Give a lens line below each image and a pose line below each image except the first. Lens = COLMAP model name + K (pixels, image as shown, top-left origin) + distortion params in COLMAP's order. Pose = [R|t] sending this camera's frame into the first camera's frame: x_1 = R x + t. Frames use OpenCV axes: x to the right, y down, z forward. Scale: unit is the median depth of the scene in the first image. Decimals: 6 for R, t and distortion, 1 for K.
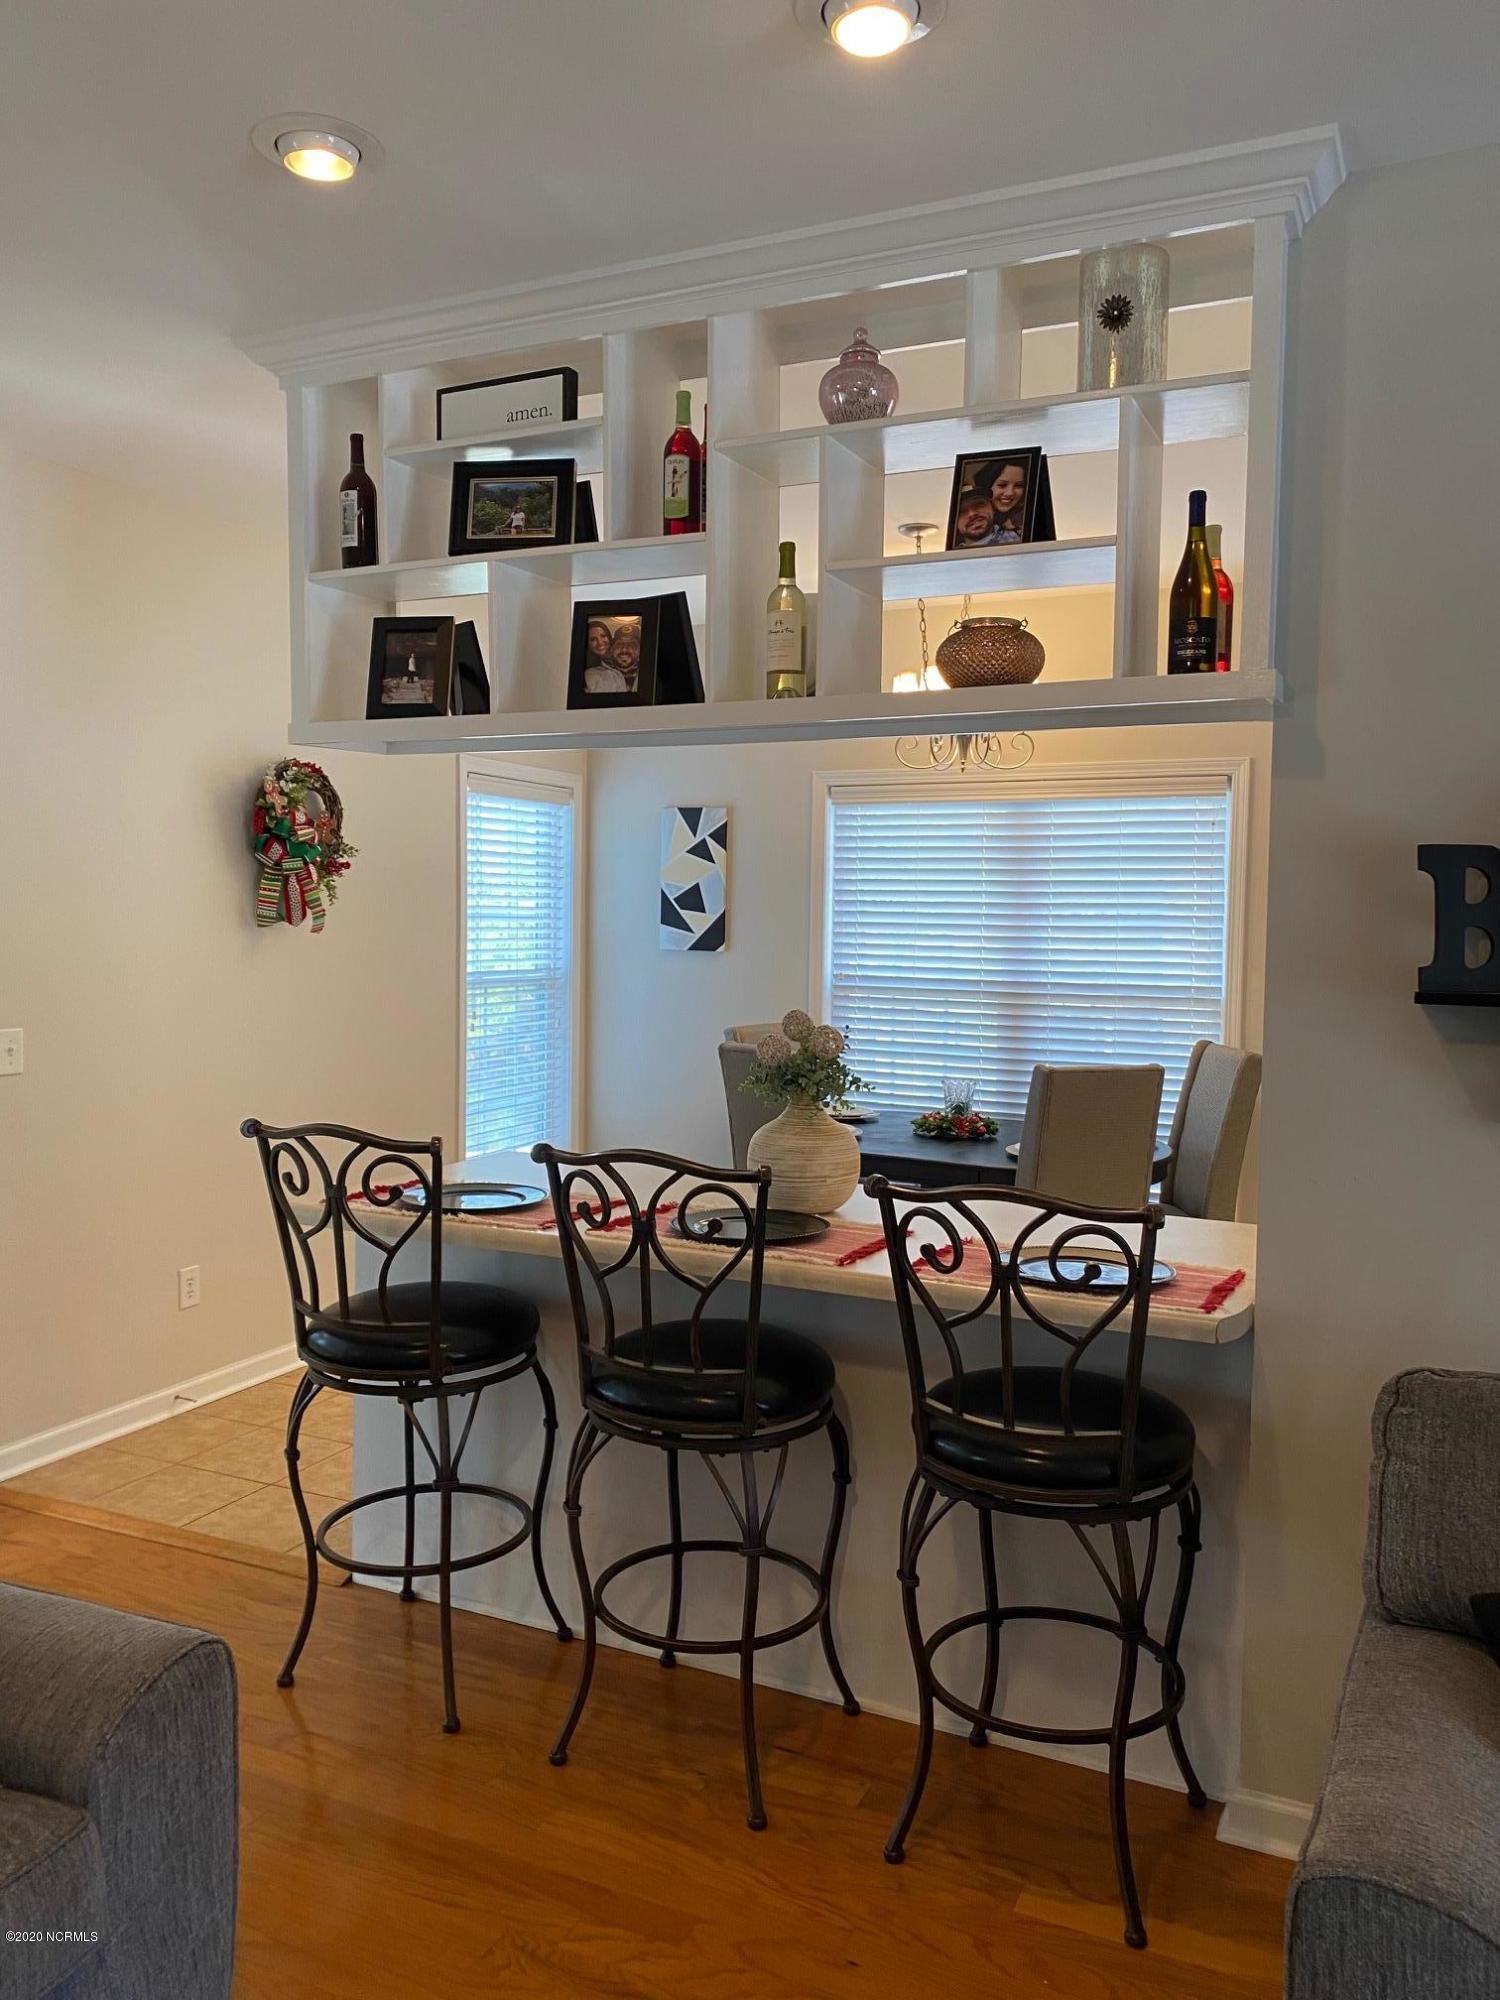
lens RADIAL K [[1540.6, 0, 750.0], [0, 1540.6, 1000.0], [0, 0, 1]] dist [0.038281, -0.004286]
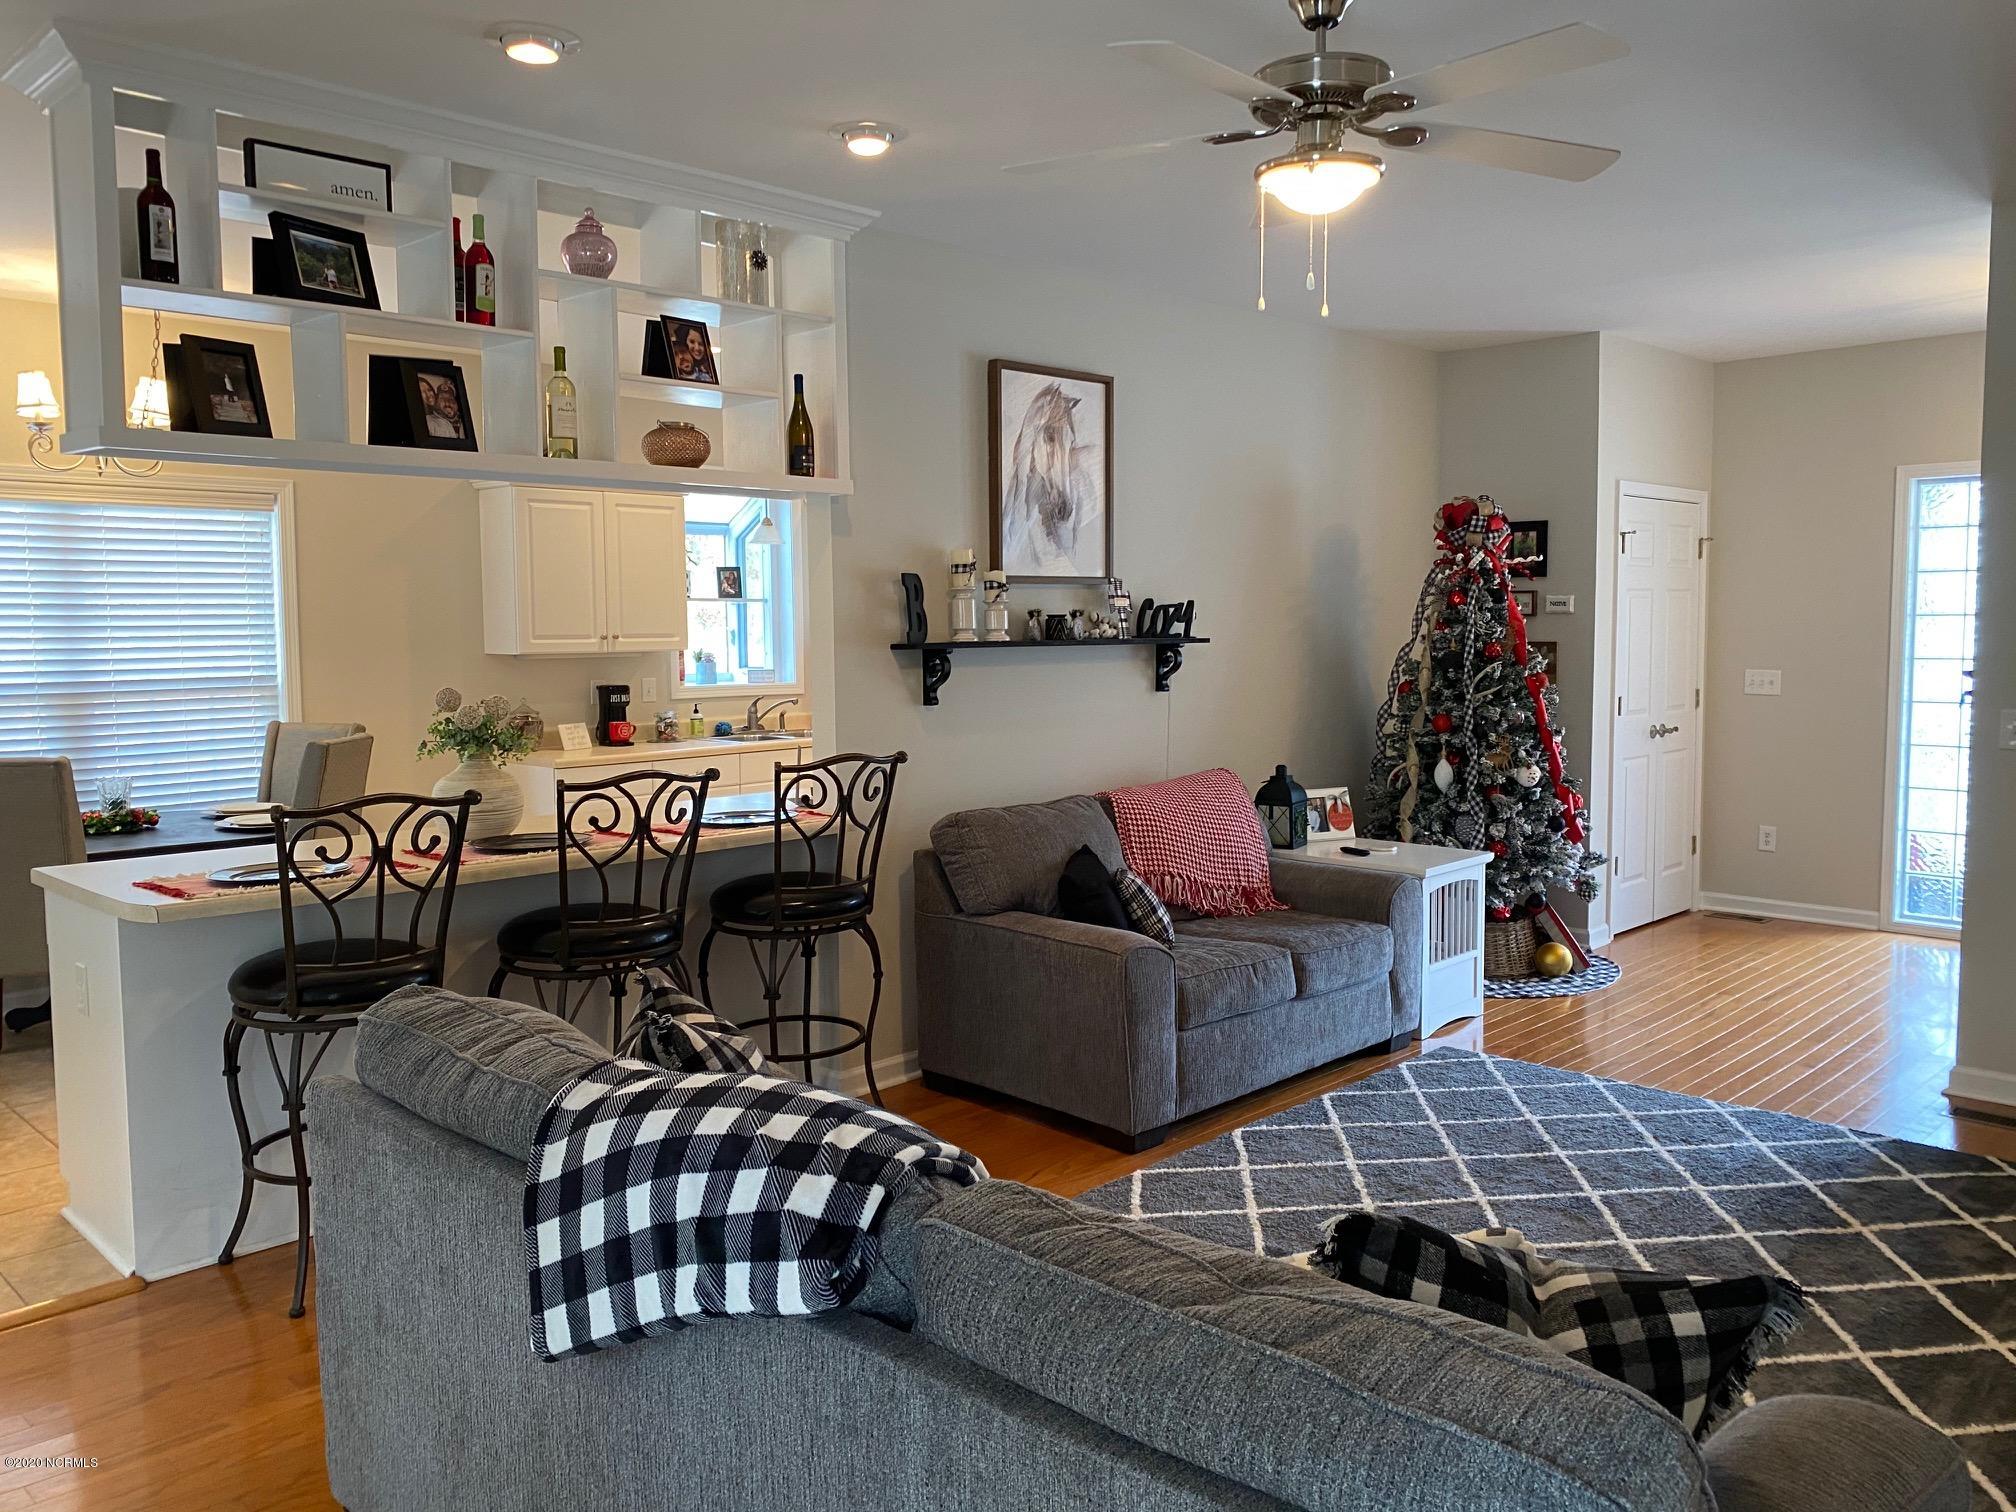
lens RADIAL K [[1552.9, 0, 1008.0], [0, 1552.9, 756.0], [0, 0, 1]] dist [0.038281, -0.004286]
pose [[0.333810, -0.102651, 0.937034, -1.186211], [0.067964, 0.994087, 0.084690, -0.018673], [-0.940187, 0.035415, 0.338813, 0.147043]]
